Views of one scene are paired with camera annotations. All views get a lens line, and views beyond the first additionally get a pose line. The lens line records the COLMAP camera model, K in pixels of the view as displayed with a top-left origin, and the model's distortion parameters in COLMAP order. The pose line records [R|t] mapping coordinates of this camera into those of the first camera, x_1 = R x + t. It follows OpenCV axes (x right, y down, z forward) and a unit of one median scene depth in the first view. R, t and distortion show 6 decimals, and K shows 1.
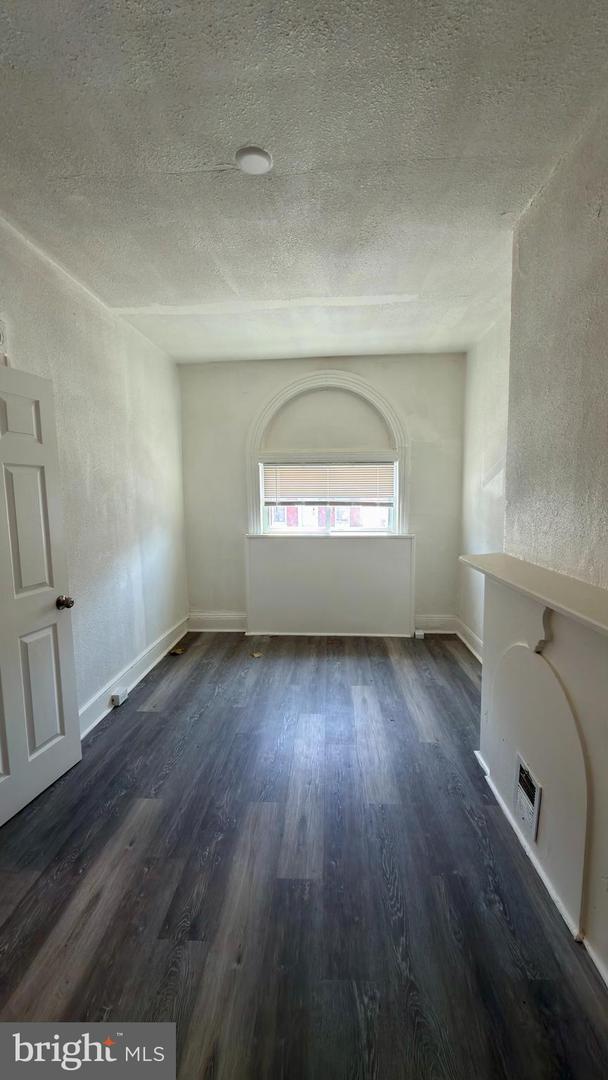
lens RADIAL K [[438.9, 0, 304.0], [0, 438.9, 540.0], [0, 0, 1]] dist [-0.001737, -0.000270]
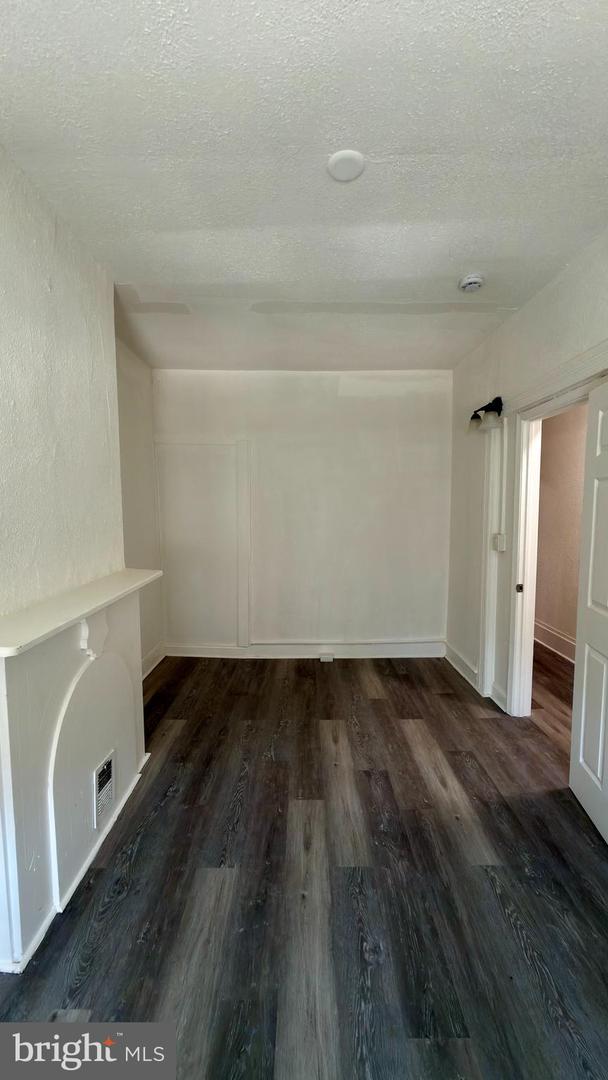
lens RADIAL K [[438.9, 0, 304.0], [0, 438.9, 540.0], [0, 0, 1]] dist [-0.001737, -0.000270]
pose [[-0.998129, 0.025200, -0.055716, 0.049737], [0.013495, 0.979450, 0.201238, -0.264982], [0.059642, 0.200109, -0.977957, 2.101111]]
